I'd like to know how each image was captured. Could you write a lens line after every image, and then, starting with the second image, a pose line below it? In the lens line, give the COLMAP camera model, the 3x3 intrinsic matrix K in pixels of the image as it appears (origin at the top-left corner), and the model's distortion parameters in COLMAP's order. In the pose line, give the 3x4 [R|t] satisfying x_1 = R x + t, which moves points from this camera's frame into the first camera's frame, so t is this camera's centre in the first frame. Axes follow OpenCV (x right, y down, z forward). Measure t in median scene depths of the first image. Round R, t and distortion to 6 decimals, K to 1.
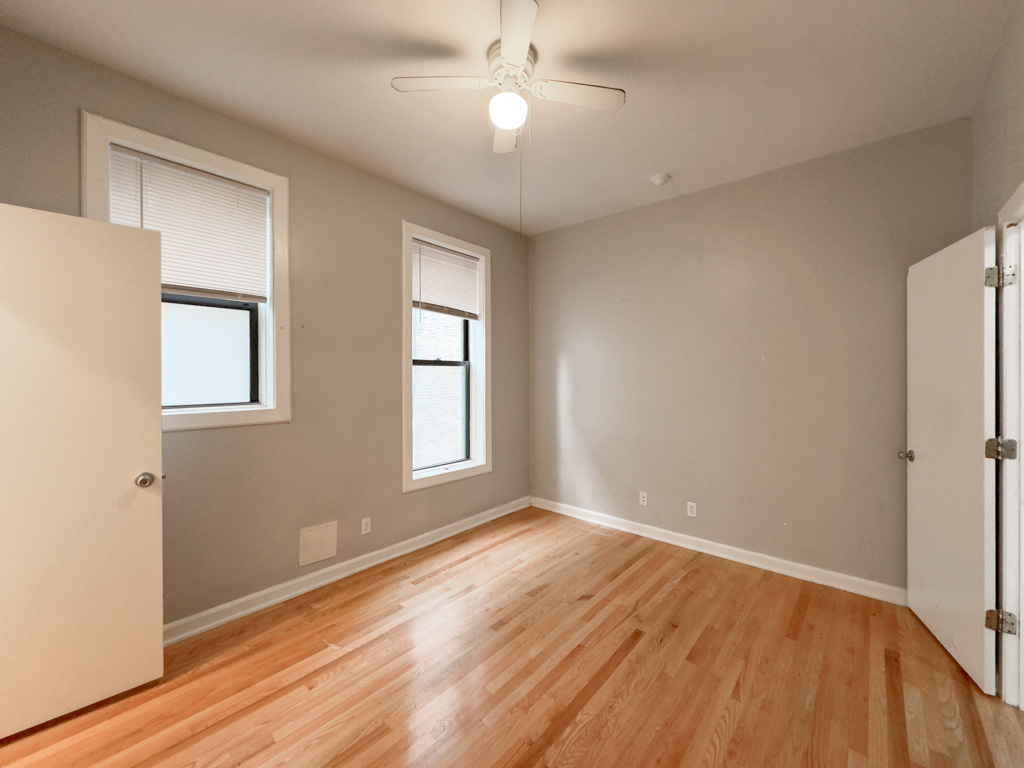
lens RADIAL K [[412.9, 0, 510.0], [0, 412.9, 381.7], [0, 0, 1]] dist [-0.001140, -0.000261]
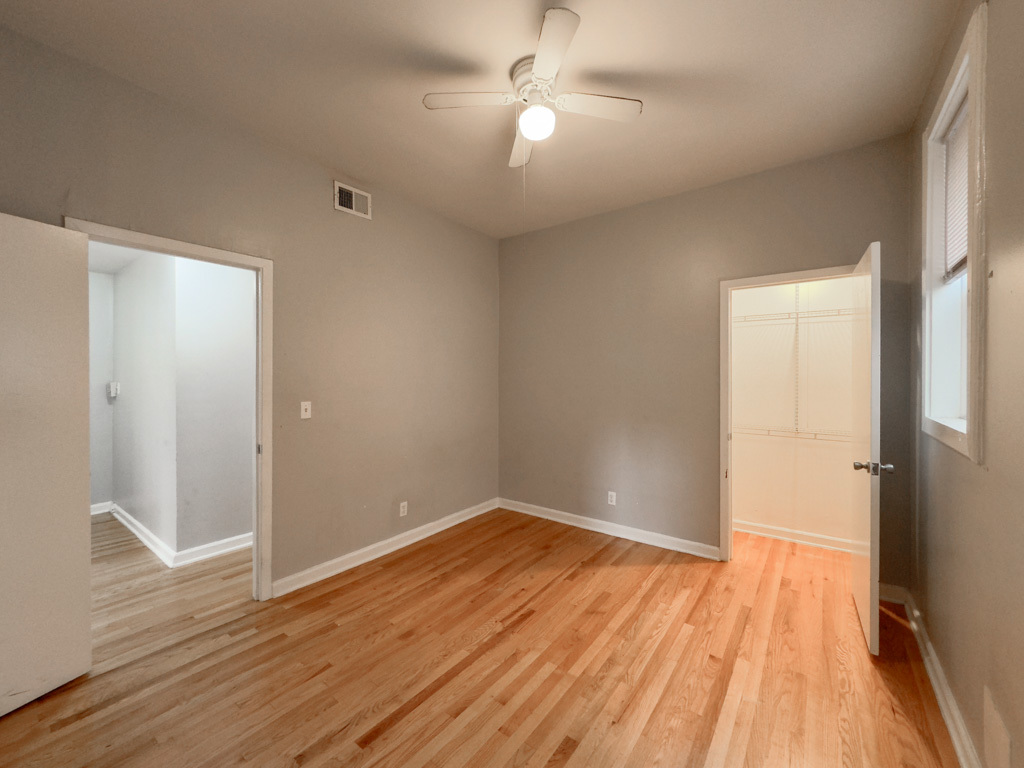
lens RADIAL K [[412.9, 0, 510.0], [0, 412.9, 381.7], [0, 0, 1]] dist [-0.001140, -0.000261]
pose [[-0.997166, -0.001103, -0.075223, 0.102028], [-0.003687, 0.999407, 0.034222, -0.021173], [0.075141, 0.034403, -0.996579, 1.442146]]
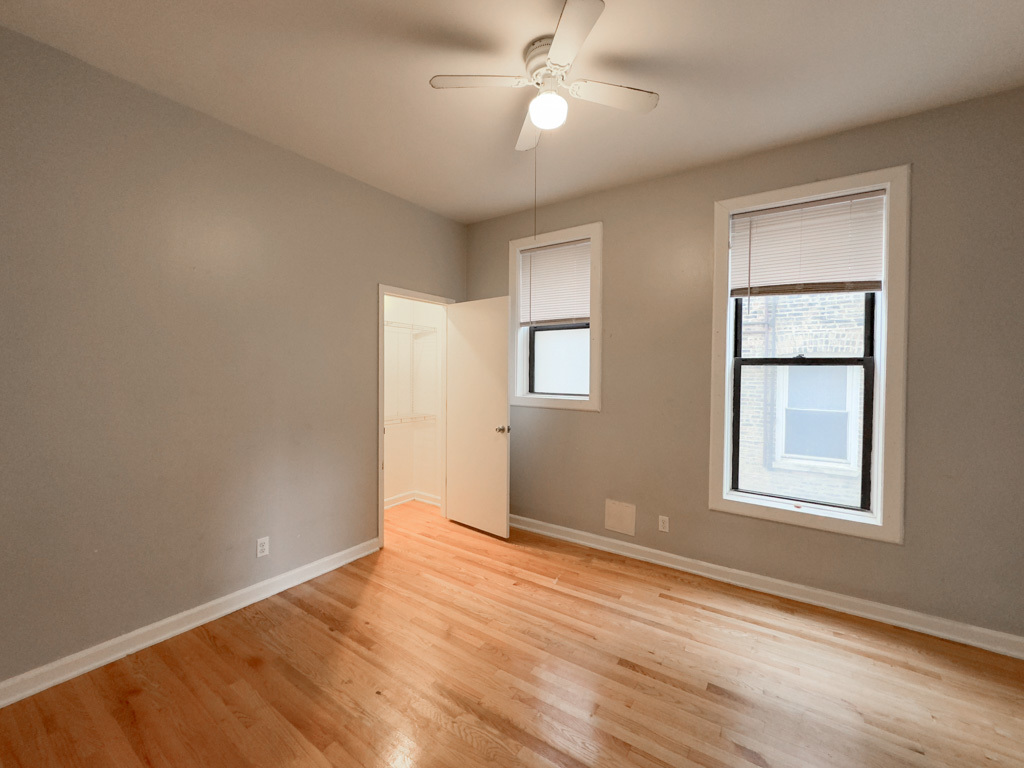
lens RADIAL K [[417.6, 0, 514.3], [0, 417.6, 383.3], [0, 0, 1]] dist [-0.000379, -0.000217]
pose [[0.122555, 0.026786, -0.992100, 0.703601], [-0.028427, 0.999320, 0.023469, -0.012970], [0.992055, 0.025326, 0.123233, 0.563000]]
